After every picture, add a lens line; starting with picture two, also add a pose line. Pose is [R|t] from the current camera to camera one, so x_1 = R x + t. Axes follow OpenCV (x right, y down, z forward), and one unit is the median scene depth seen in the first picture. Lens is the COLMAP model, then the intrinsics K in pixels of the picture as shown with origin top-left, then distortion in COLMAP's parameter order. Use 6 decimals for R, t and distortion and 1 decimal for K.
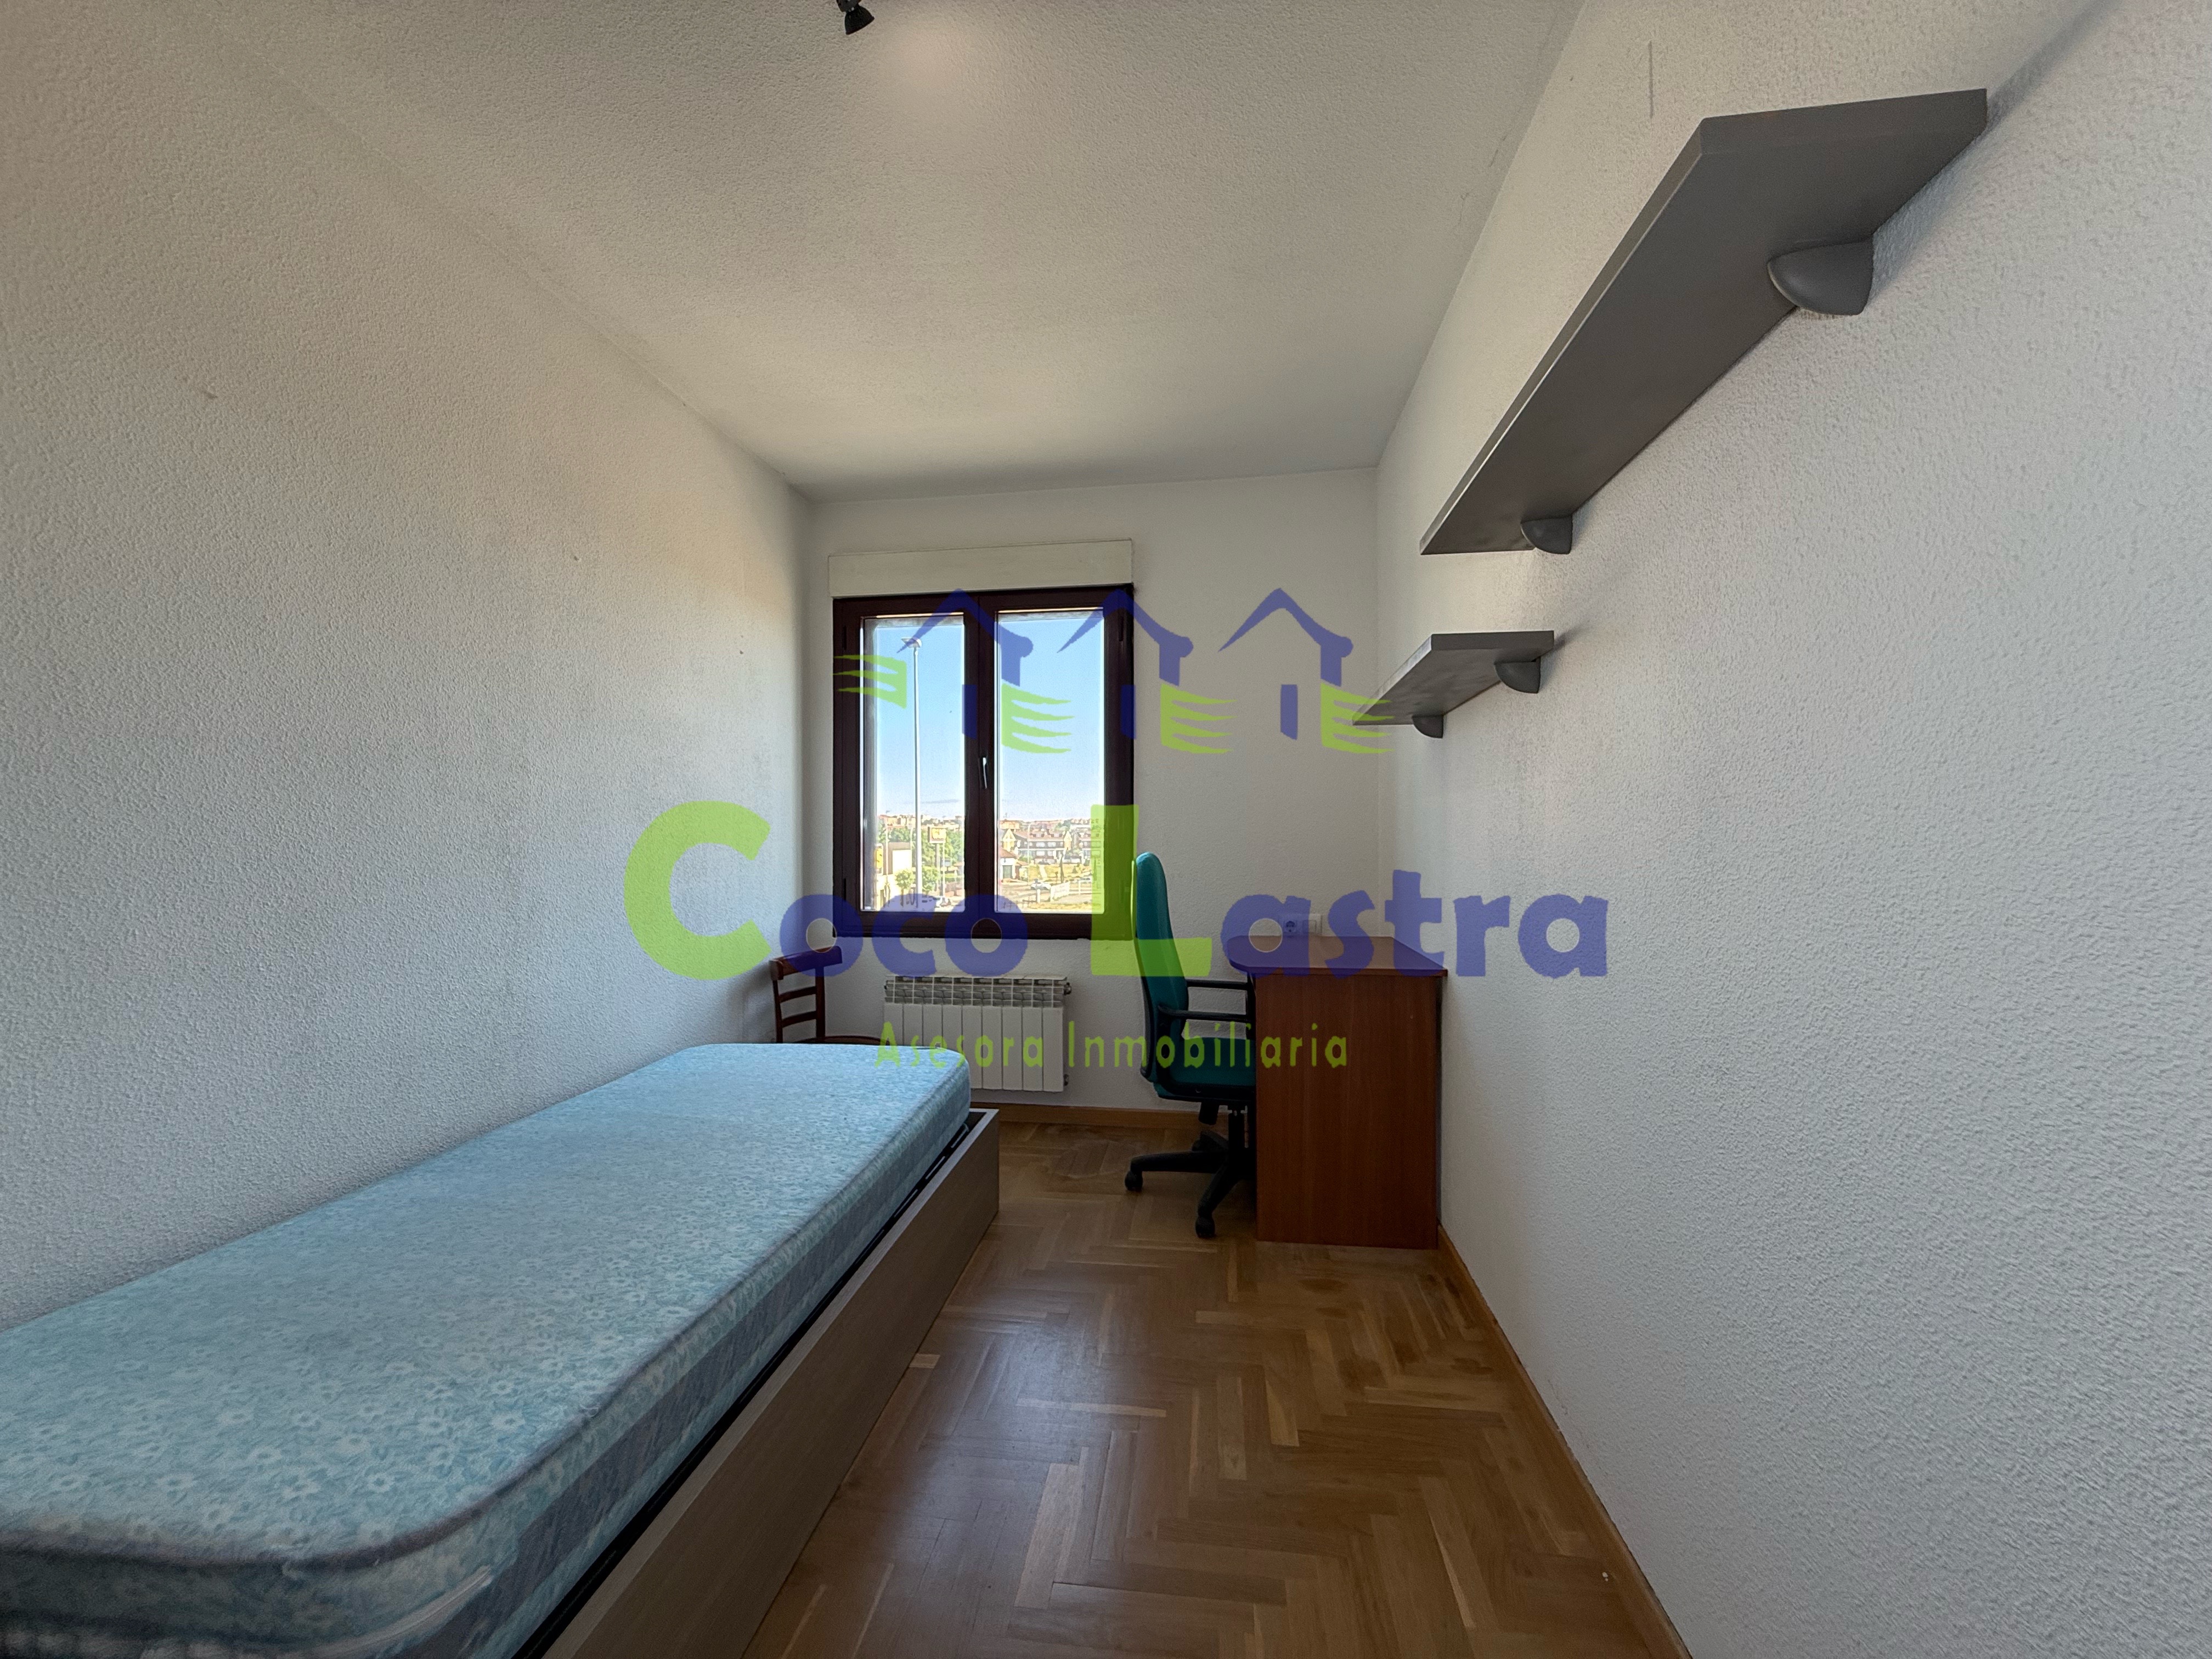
lens RADIAL K [[882.0, 0, 1107.9], [0, 882.0, 836.4], [0, 0, 1]] dist [0.001784, 0.000313]
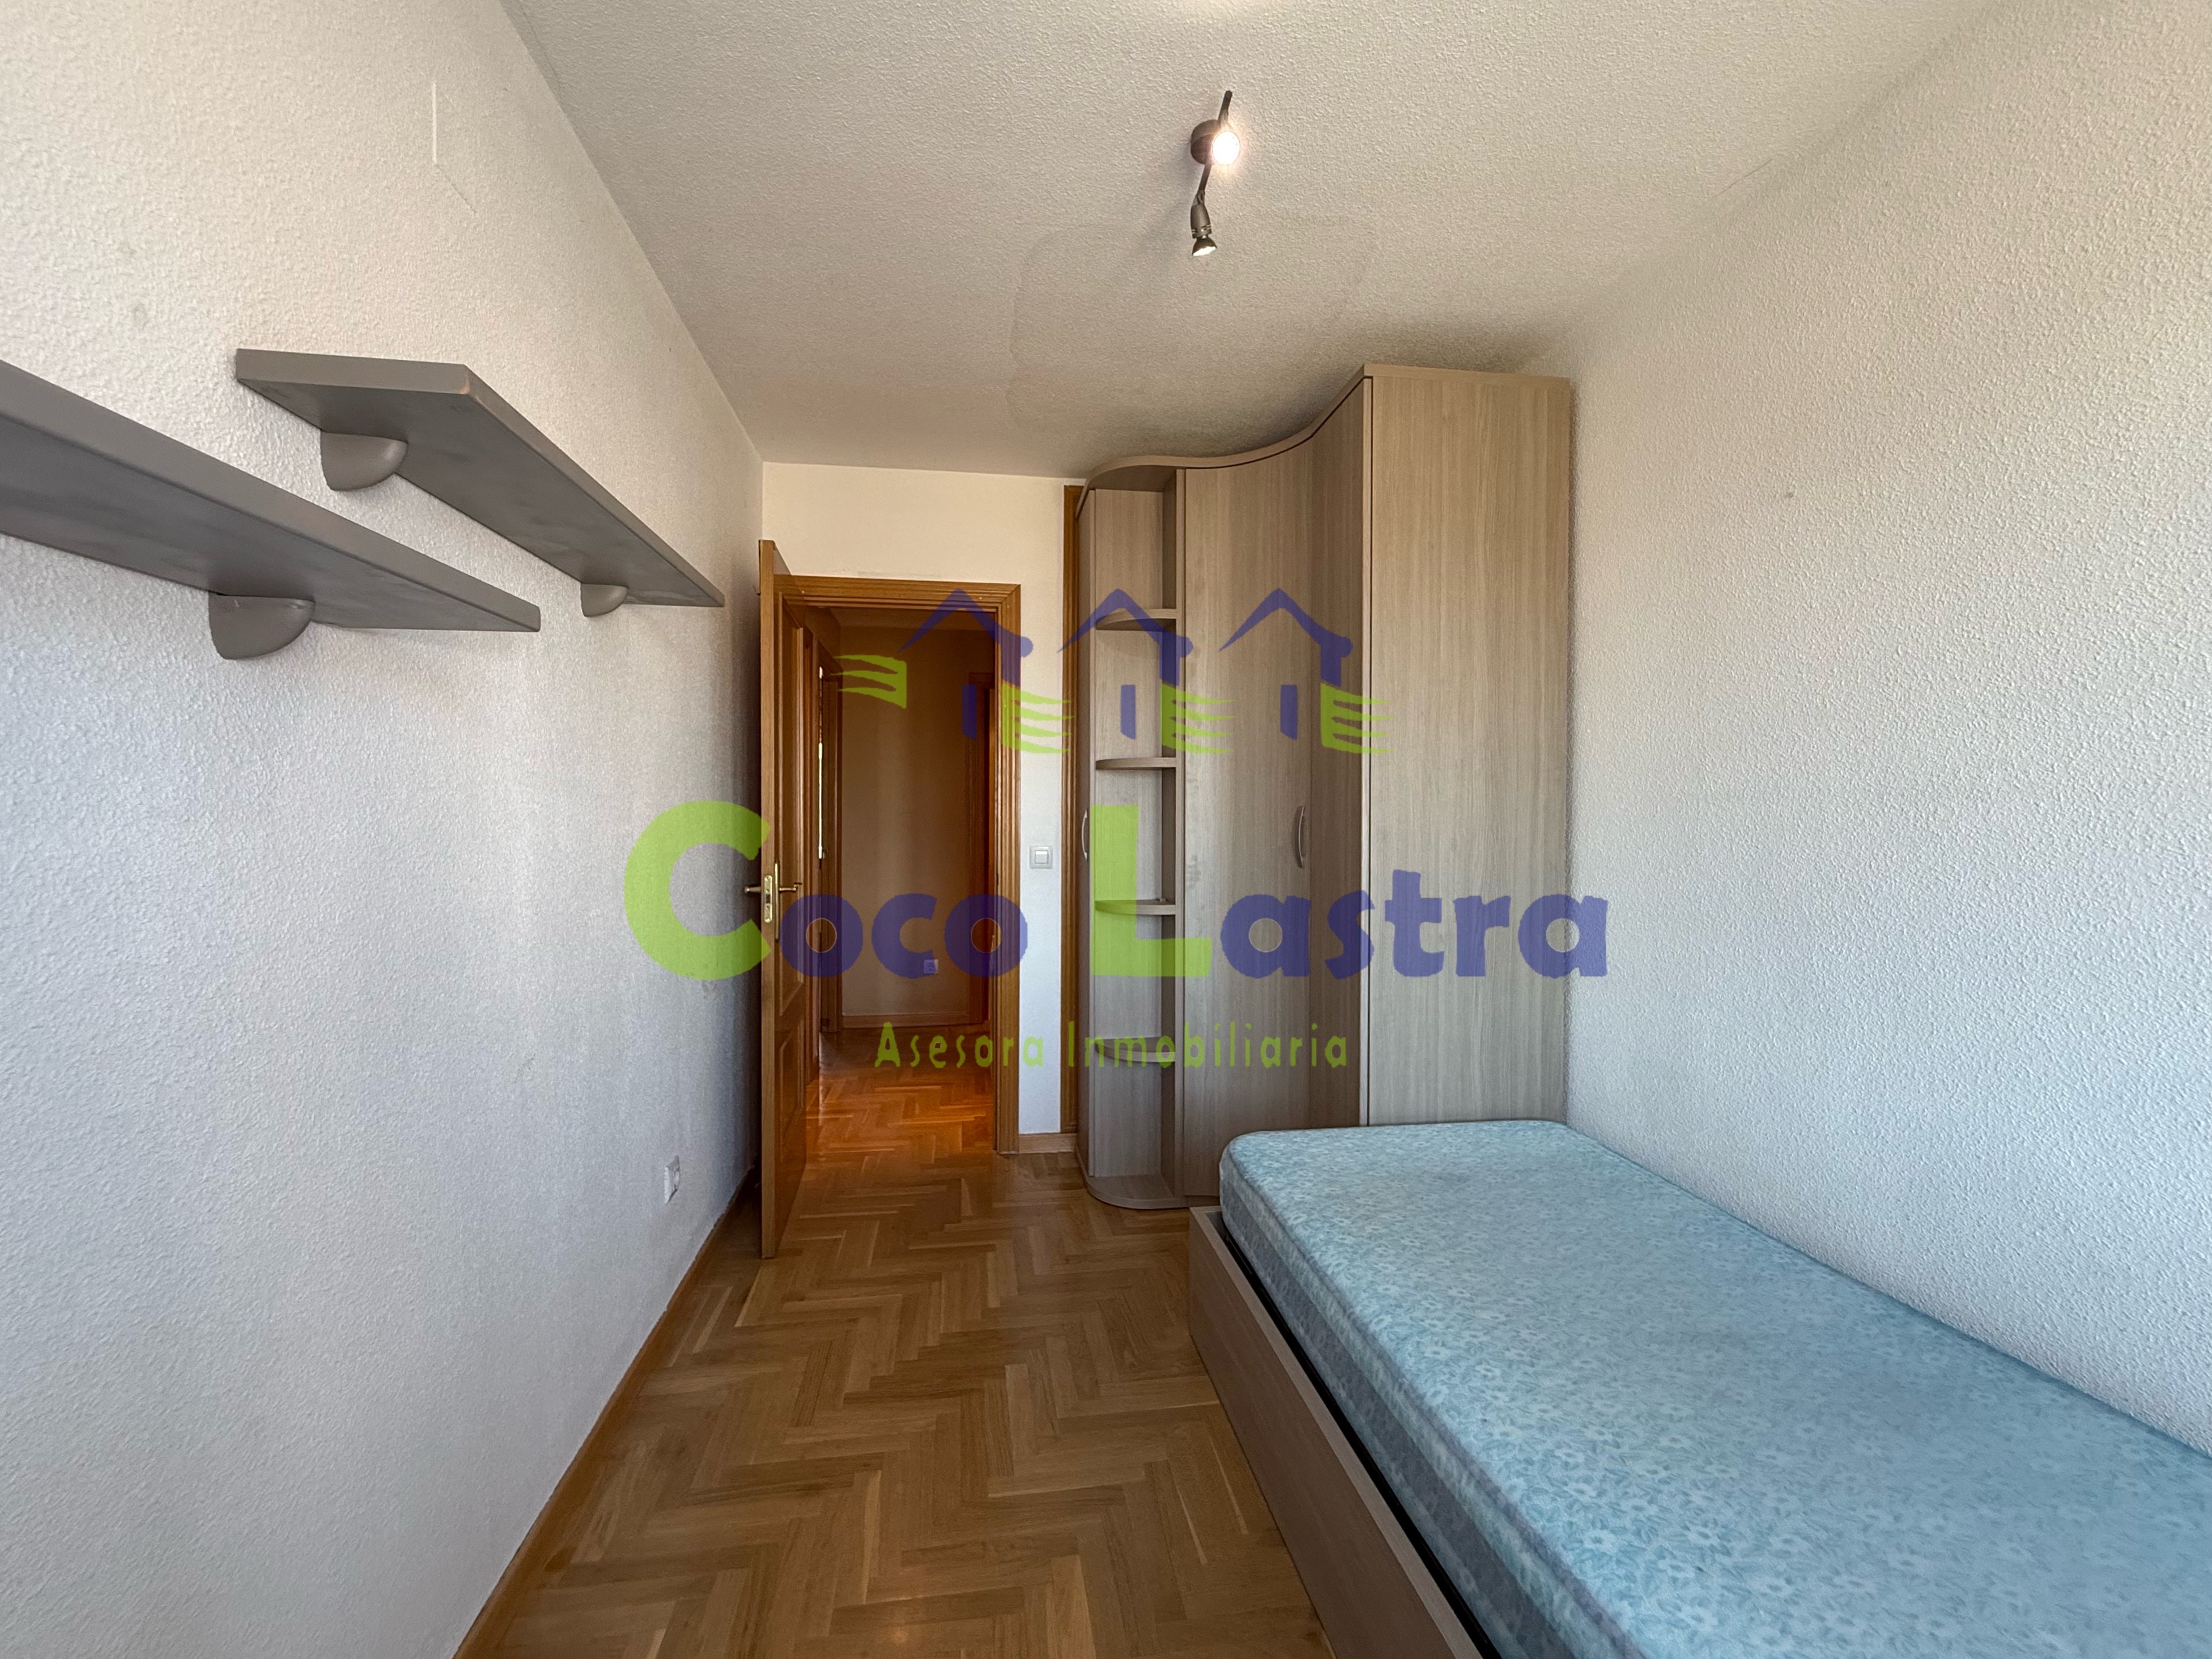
lens RADIAL K [[882.0, 0, 1100.1], [0, 882.0, 815.9], [0, 0, 1]] dist [0.001784, 0.000313]
pose [[-0.959206, -0.003657, -0.282683, 0.202175], [-0.005505, 0.999968, 0.005744, -0.106203], [0.282653, 0.007066, -0.959196, 2.136989]]
